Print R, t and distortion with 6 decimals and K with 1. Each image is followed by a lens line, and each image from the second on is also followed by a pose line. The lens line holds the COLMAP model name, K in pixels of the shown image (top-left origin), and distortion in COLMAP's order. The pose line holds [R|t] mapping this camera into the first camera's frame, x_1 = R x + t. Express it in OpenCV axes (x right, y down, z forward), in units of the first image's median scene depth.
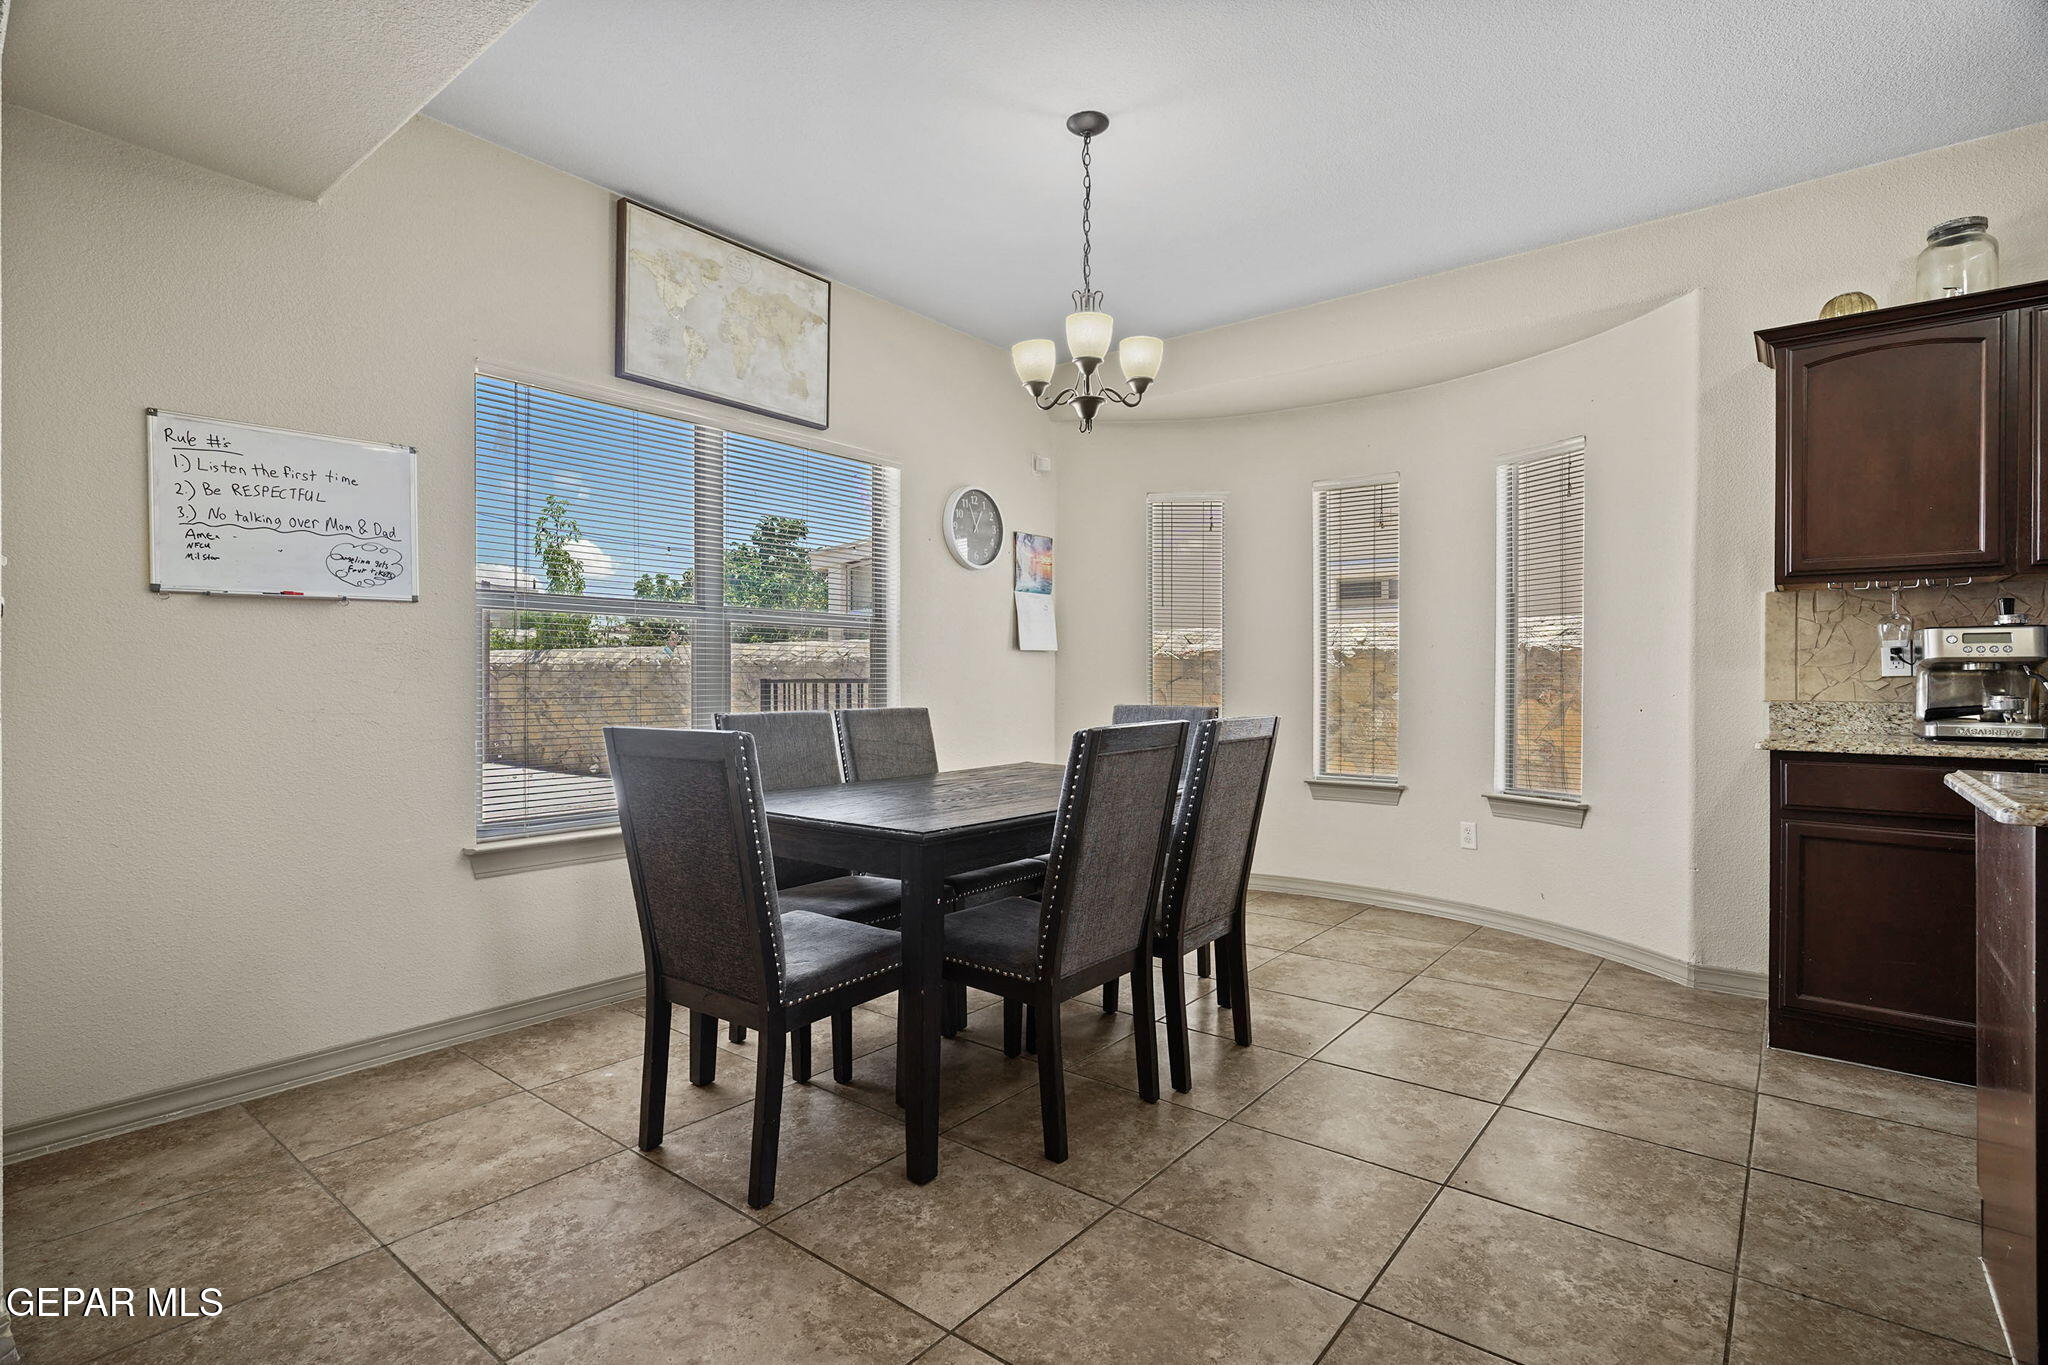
lens RADIAL K [[984.9, 0, 1008.6], [0, 984.9, 681.2], [0, 0, 1]] dist [-0.007043, -0.000304]
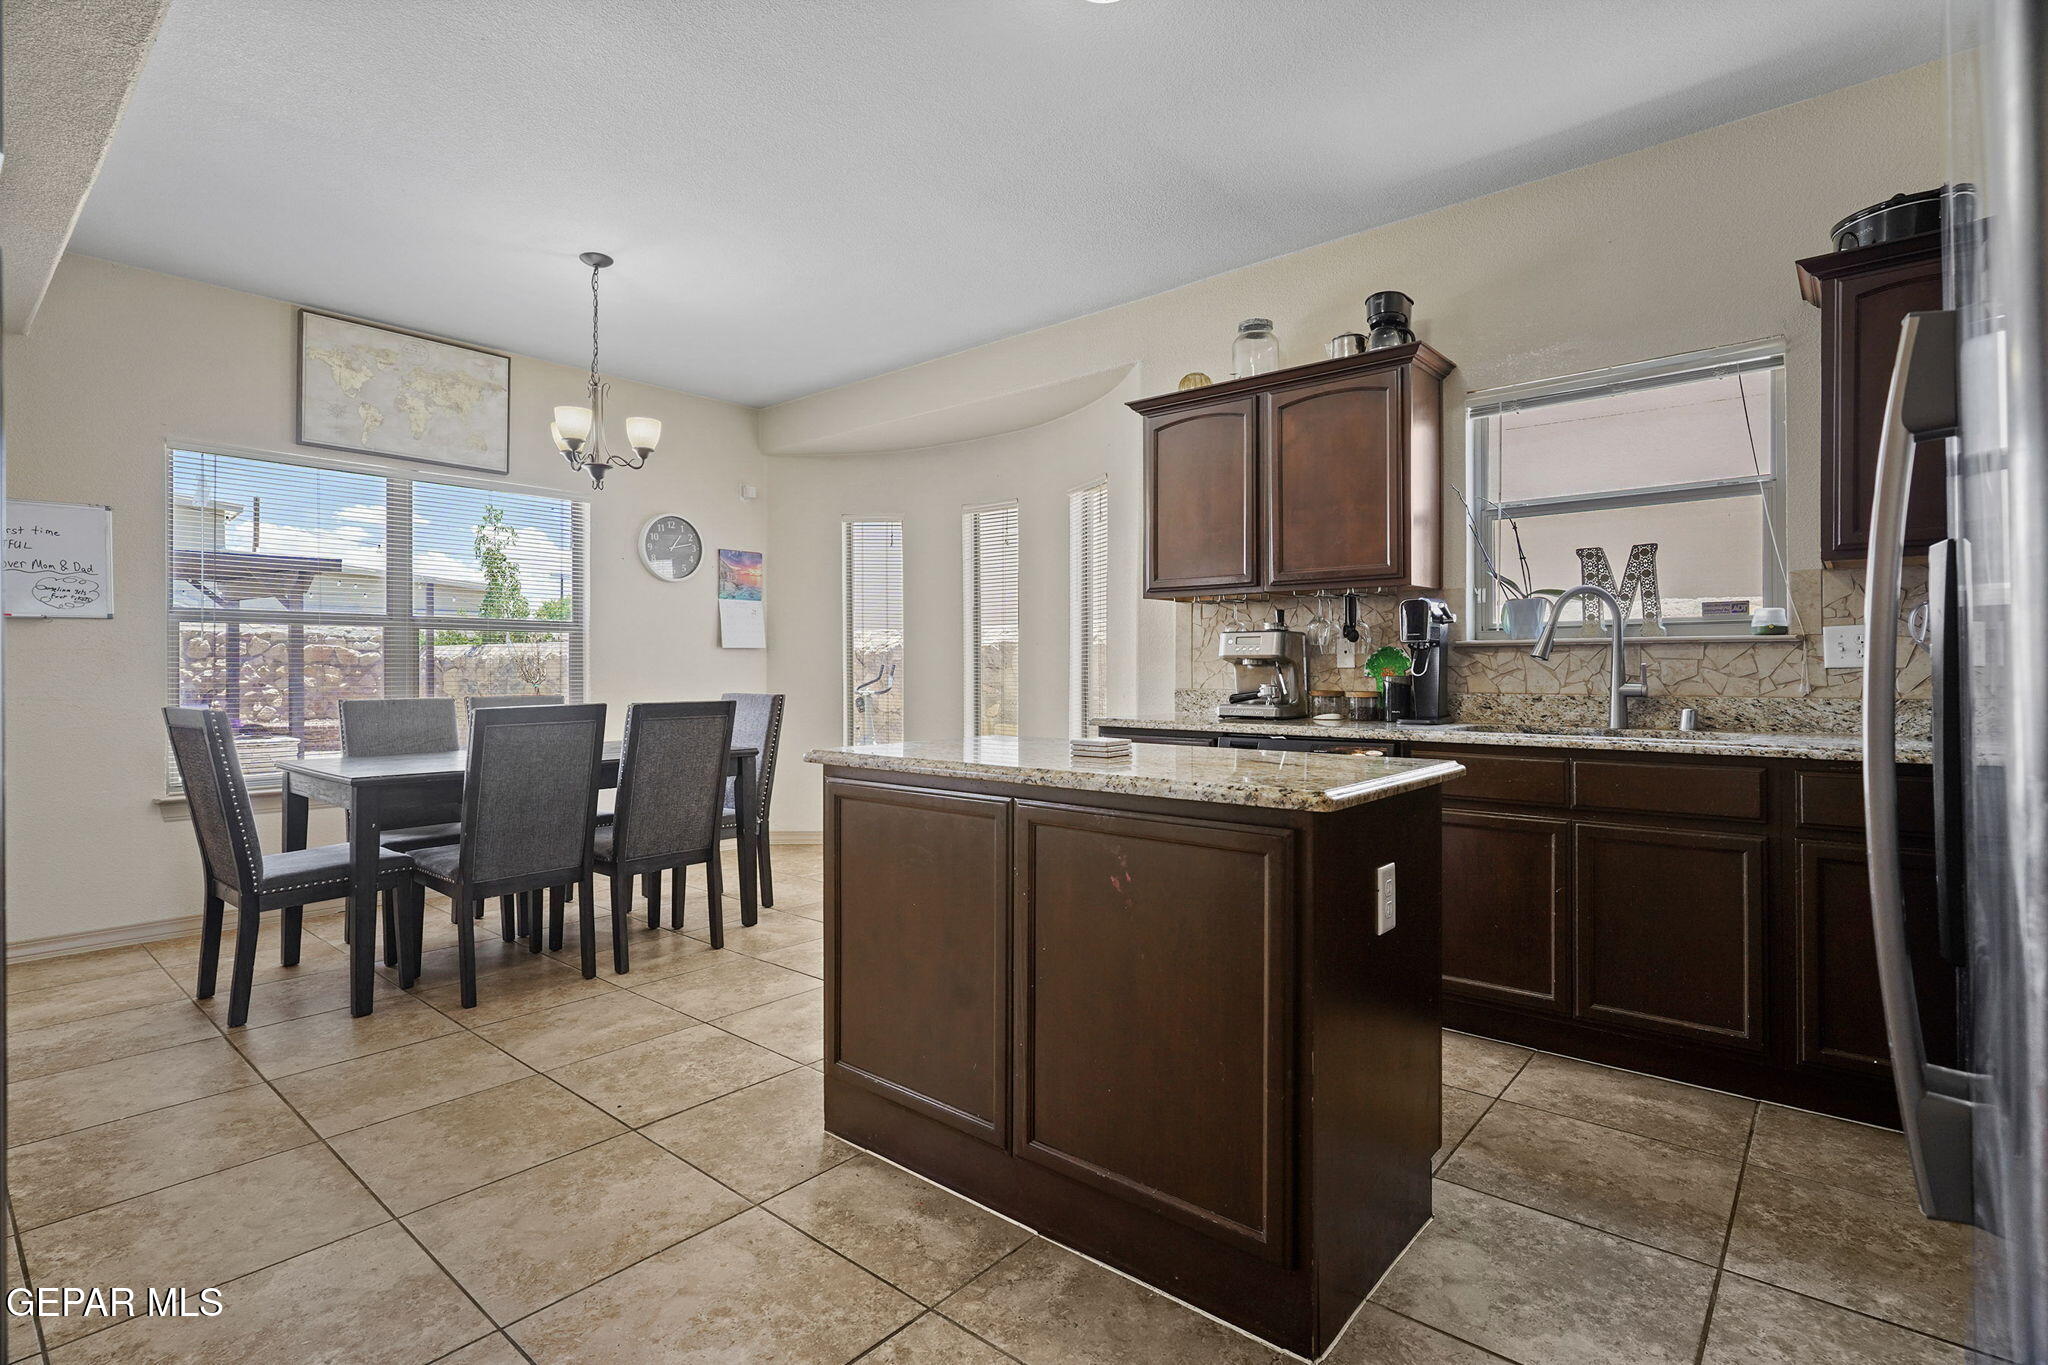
lens RADIAL K [[987.3, 0, 1002.6], [0, 987.3, 667.6], [0, 0, 1]] dist [-0.004054, 0.001160]
pose [[0.999131, -0.002663, -0.041606, 0.664772], [0.002470, 0.999986, -0.004711, -0.002141], [0.041618, 0.004604, 0.999123, -0.308944]]
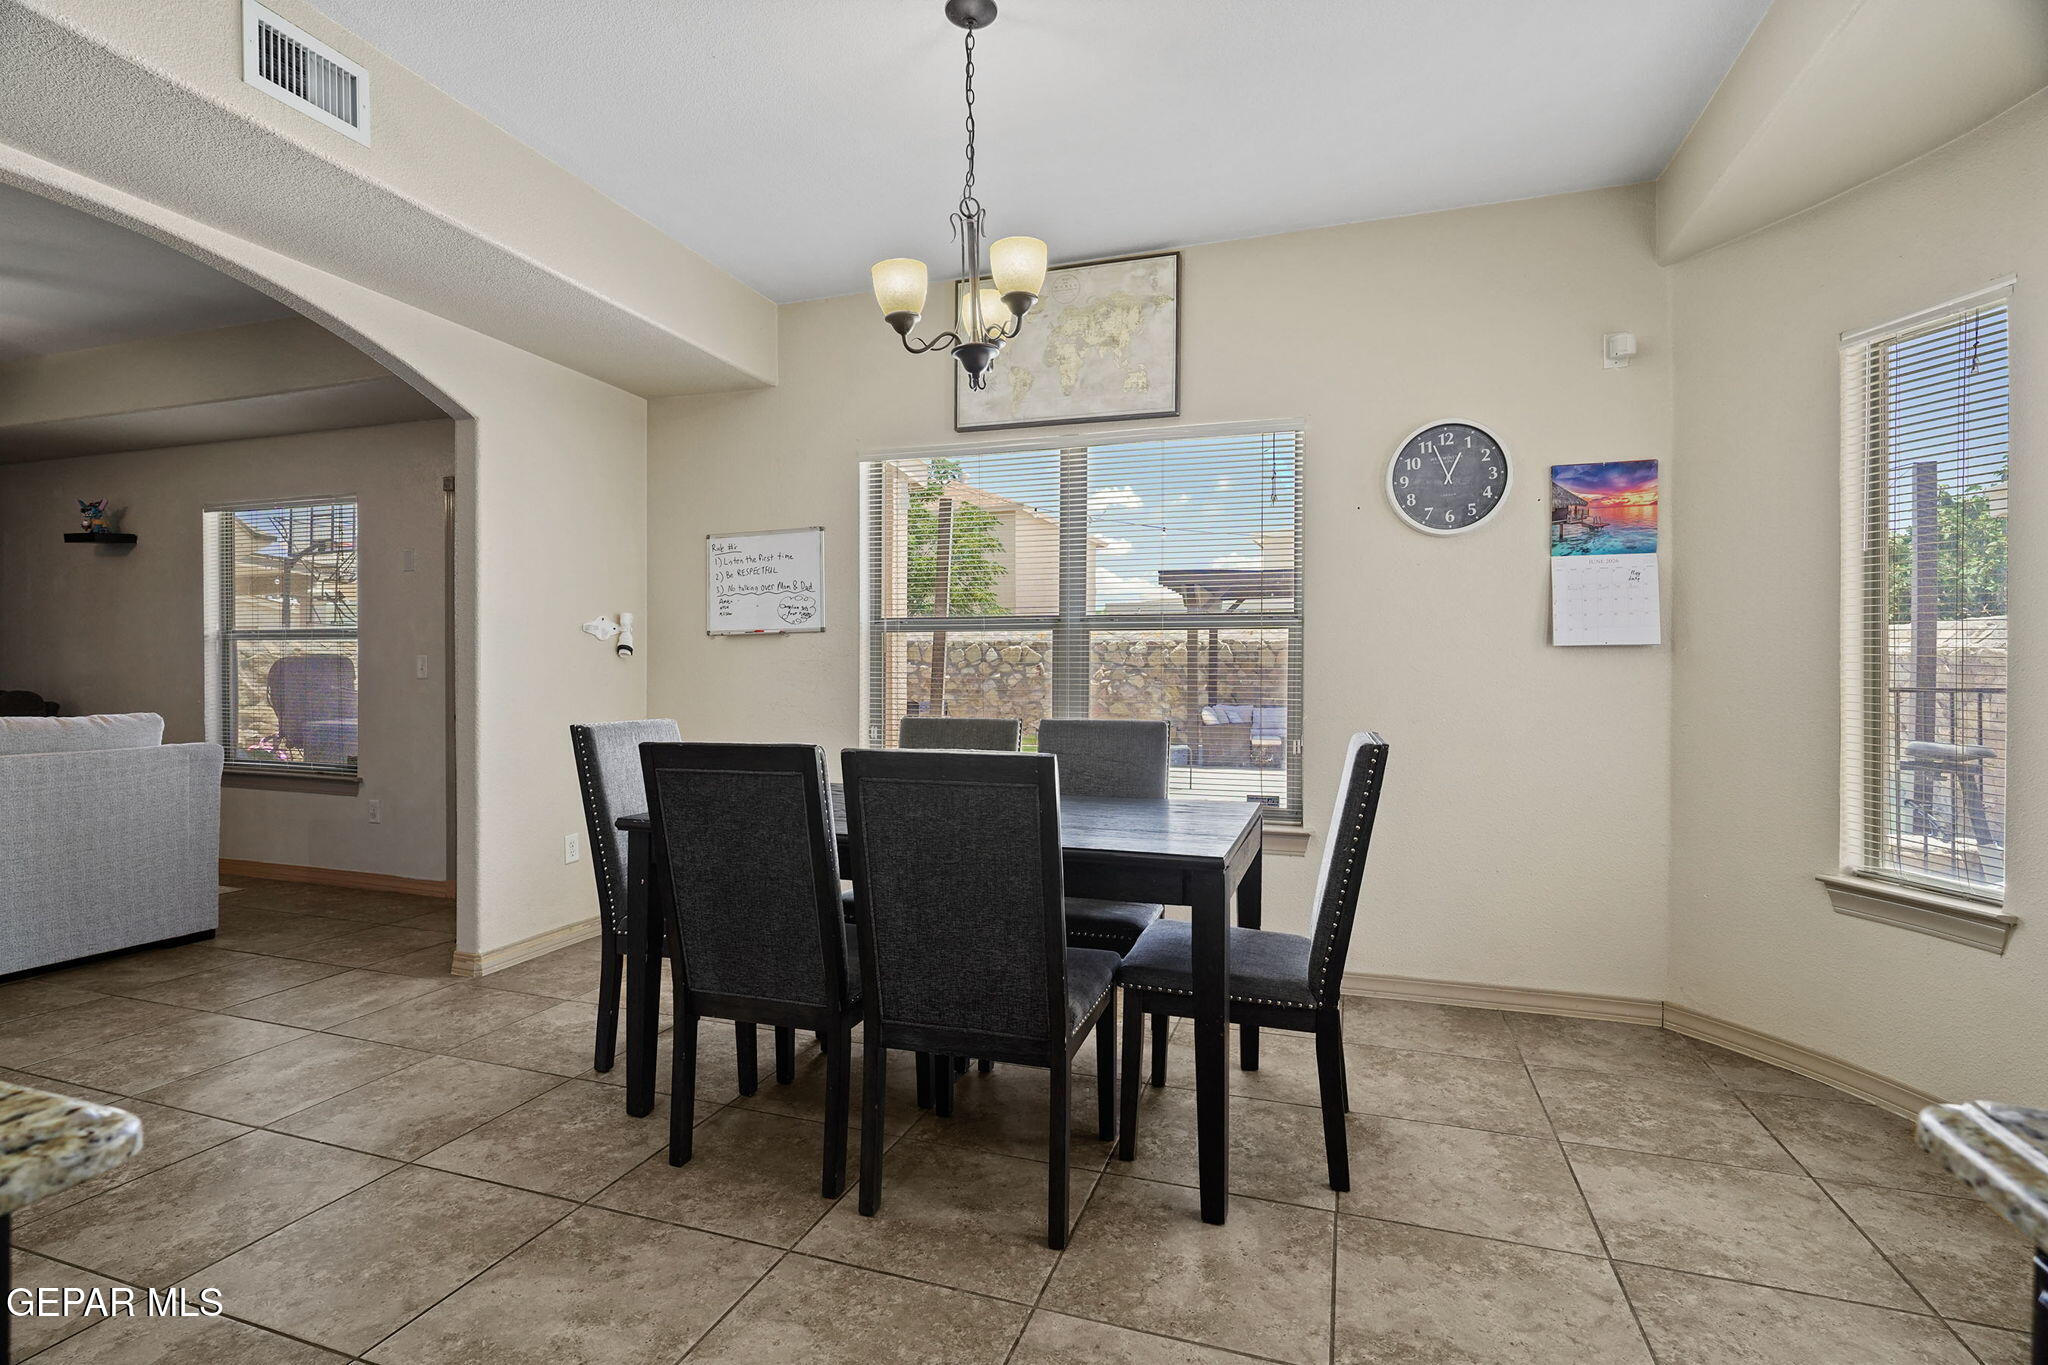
lens RADIAL K [[972.2, 0, 1018.4], [0, 972.2, 687.4], [0, 0, 1]] dist [-0.013993, 0.000148]
pose [[0.340799, 0.015627, -0.940006, 0.823895], [-0.005718, 0.999878, 0.014550, -0.018588], [0.940119, 0.000417, 0.340847, 0.736524]]
